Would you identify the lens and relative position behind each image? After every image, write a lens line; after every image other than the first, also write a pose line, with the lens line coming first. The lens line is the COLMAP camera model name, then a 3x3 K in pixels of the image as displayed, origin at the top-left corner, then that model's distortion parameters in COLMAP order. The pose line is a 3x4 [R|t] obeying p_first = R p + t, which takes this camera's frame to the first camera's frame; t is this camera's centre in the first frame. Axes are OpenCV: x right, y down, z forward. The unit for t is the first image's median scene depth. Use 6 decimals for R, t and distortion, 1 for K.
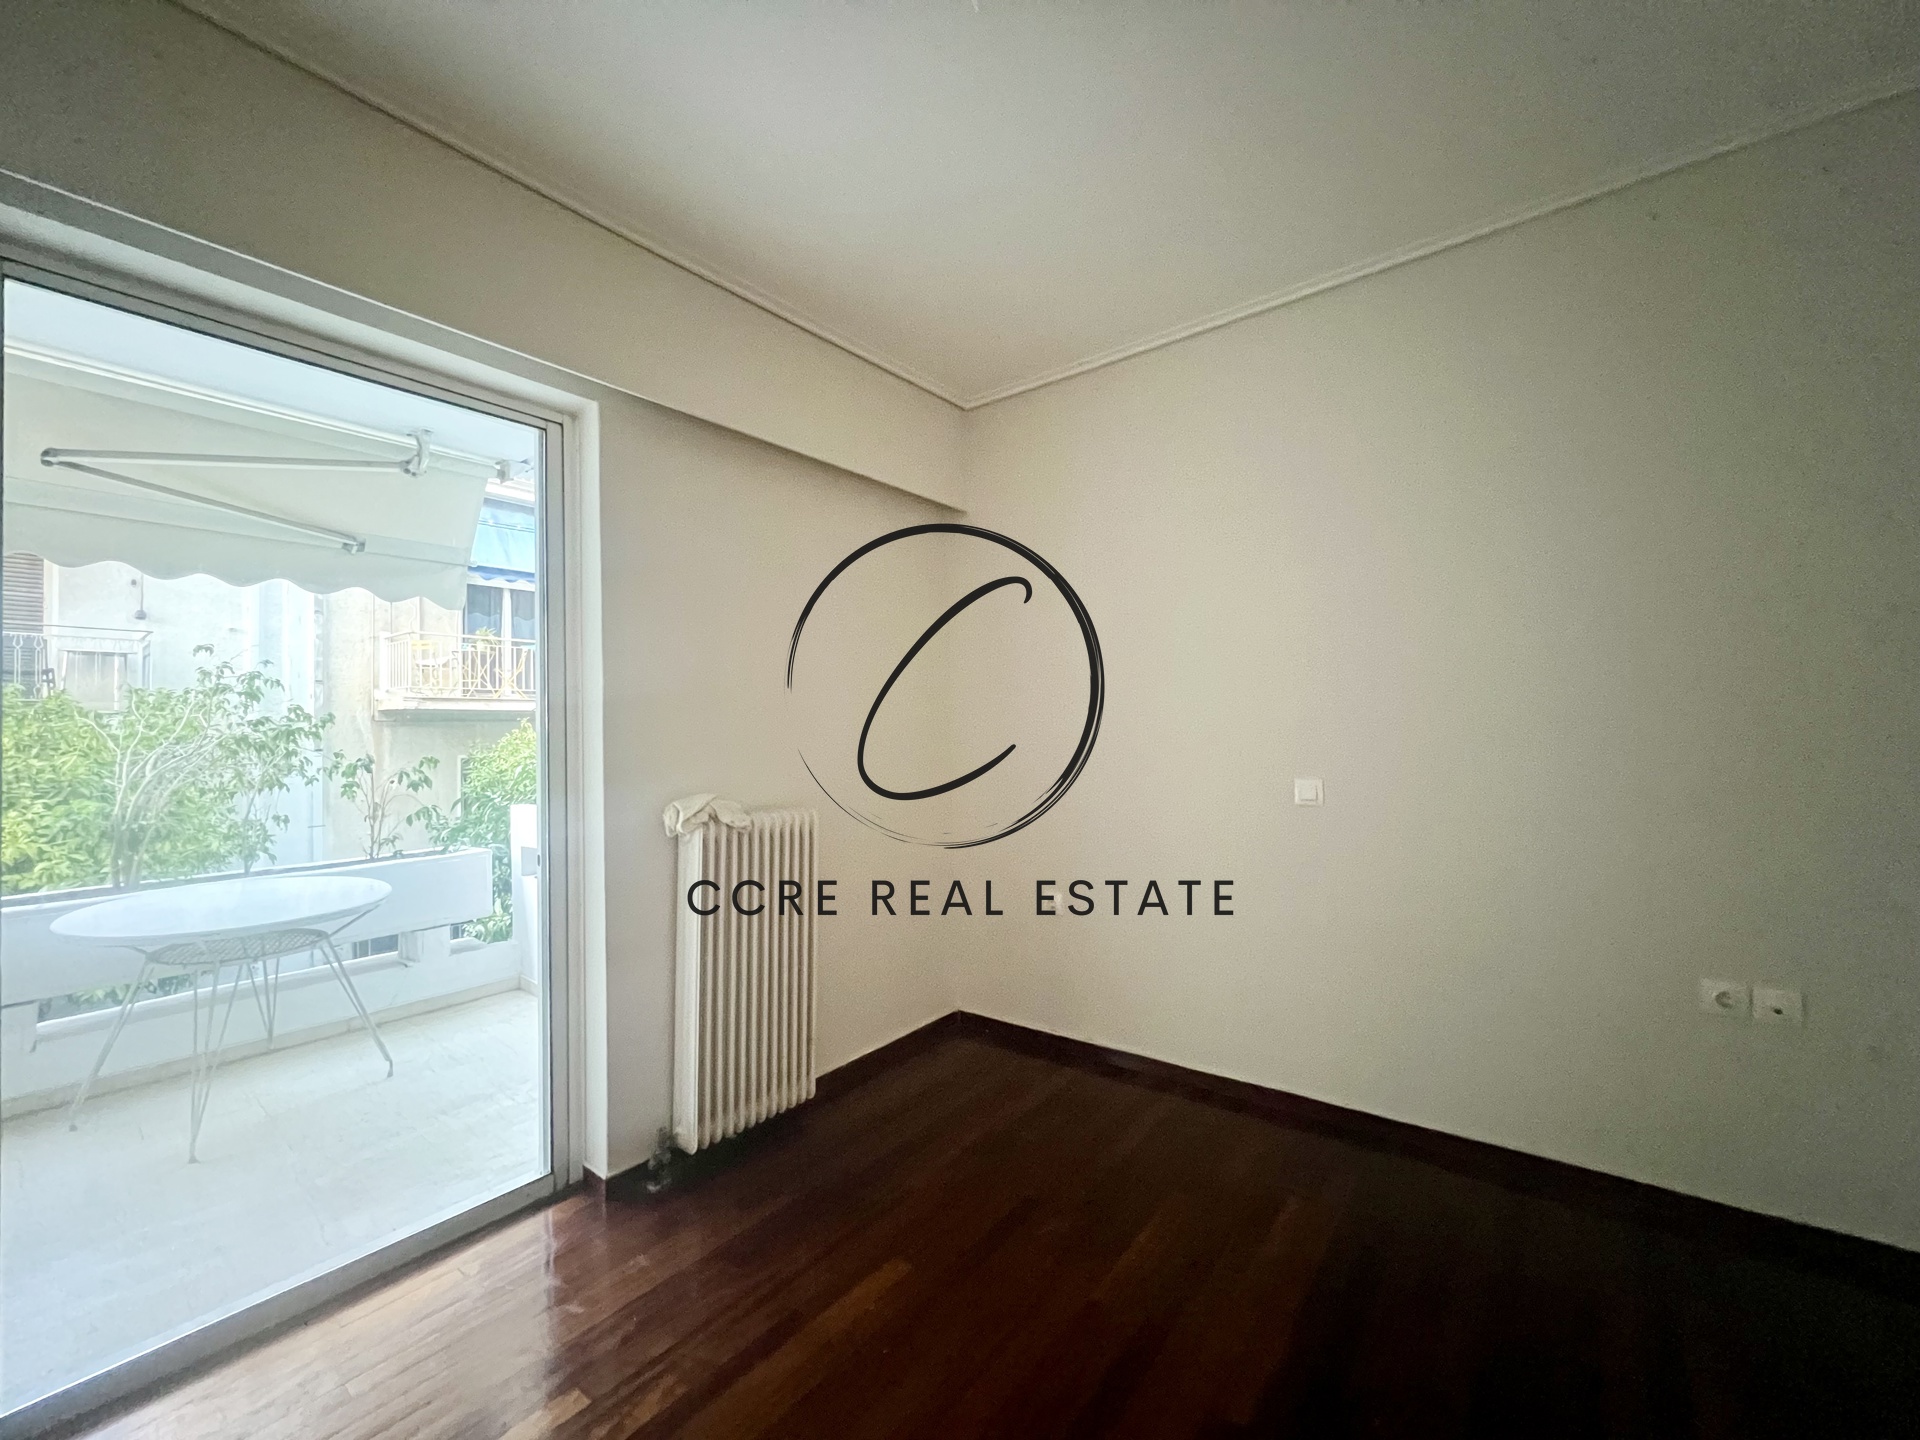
lens RADIAL K [[771.1, 0, 951.5], [0, 771.1, 711.4], [0, 0, 1]] dist [-0.003800, 0.001012]
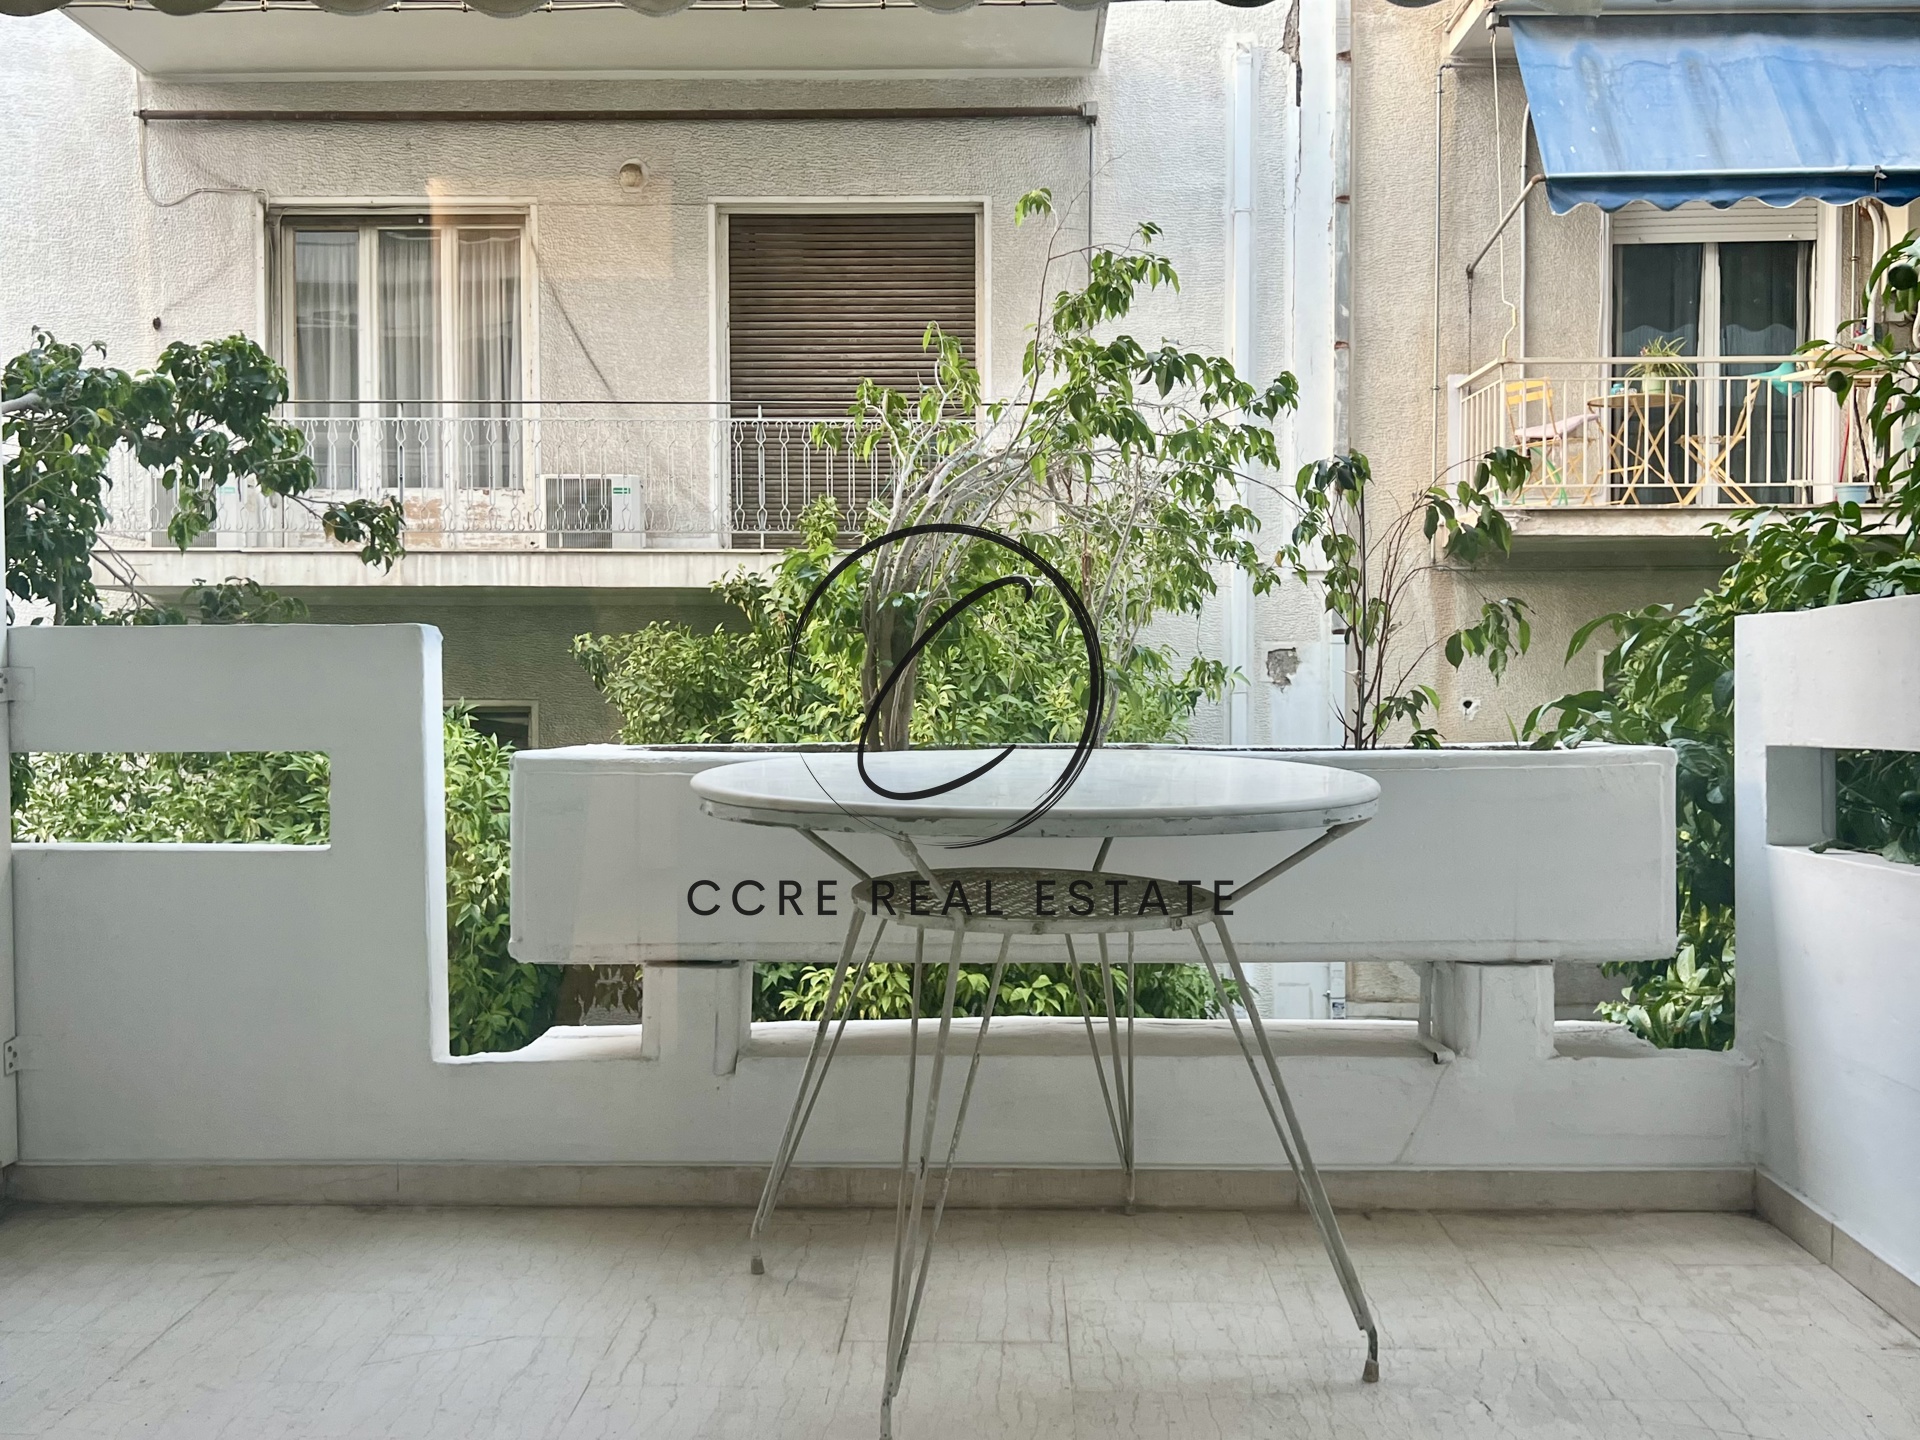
lens RADIAL K [[1761.5, 0, 969.9], [0, 1761.5, 727.1], [0, 0, 1]] dist [0.034387, 0.000000]
pose [[0.610697, 0.038013, -0.790951, -0.204245], [0.009174, 0.998440, 0.055069, 0.127010], [0.791811, -0.040887, 0.609396, 0.336550]]
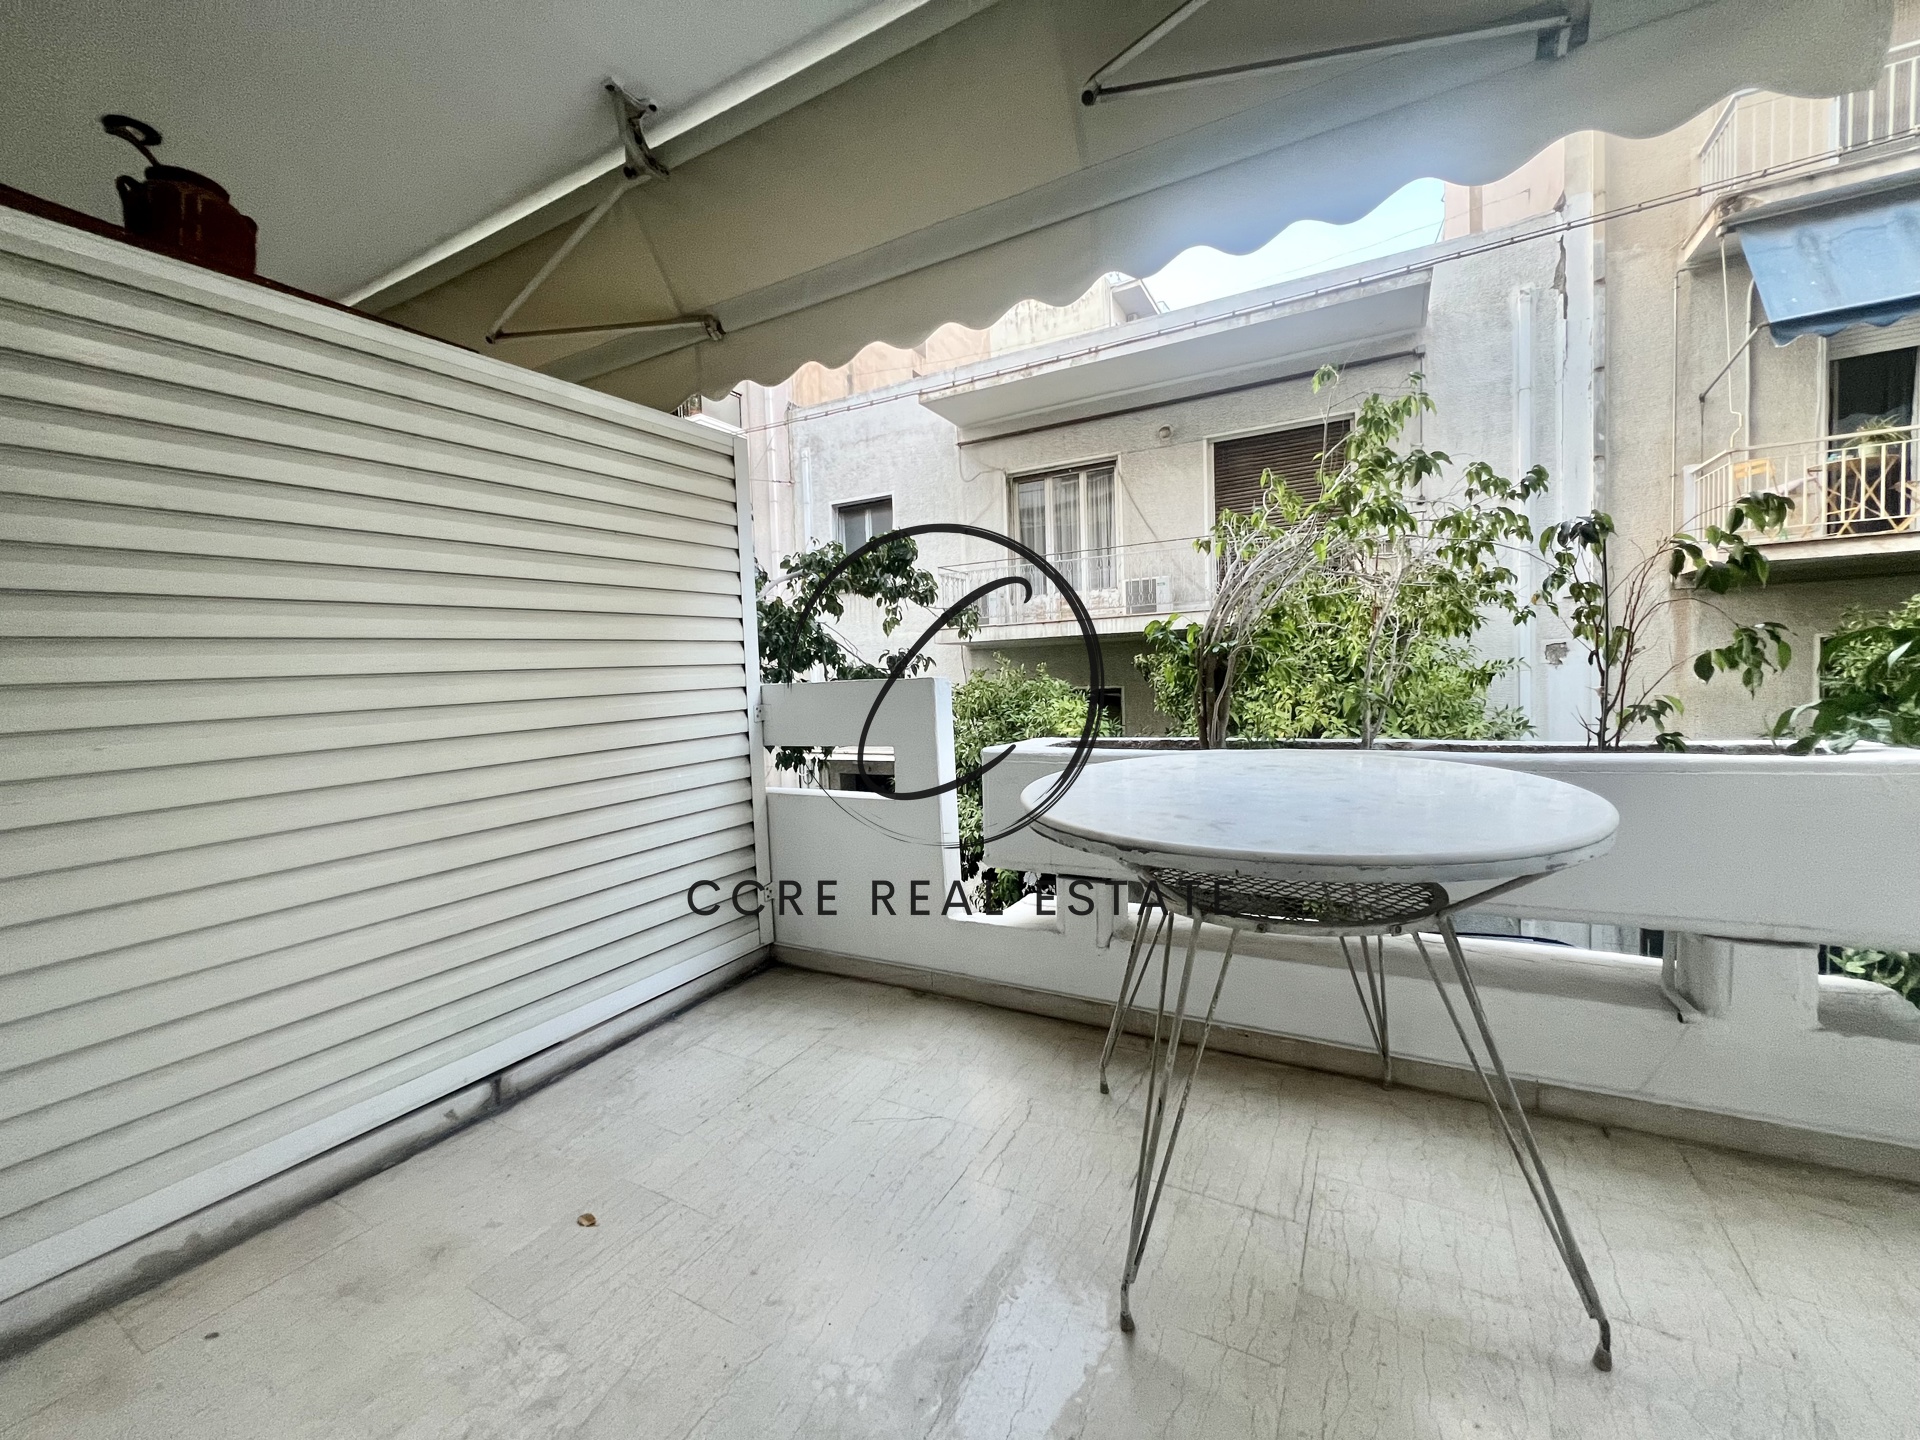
lens RADIAL K [[771.1, 0, 955.0], [0, 771.1, 718.7], [0, 0, 1]] dist [-0.003800, 0.001012]
pose [[0.166330, 0.065223, -0.983911, -0.348657], [0.057318, 0.995483, 0.075680, 0.111928], [0.984403, -0.068983, 0.161840, 0.517027]]
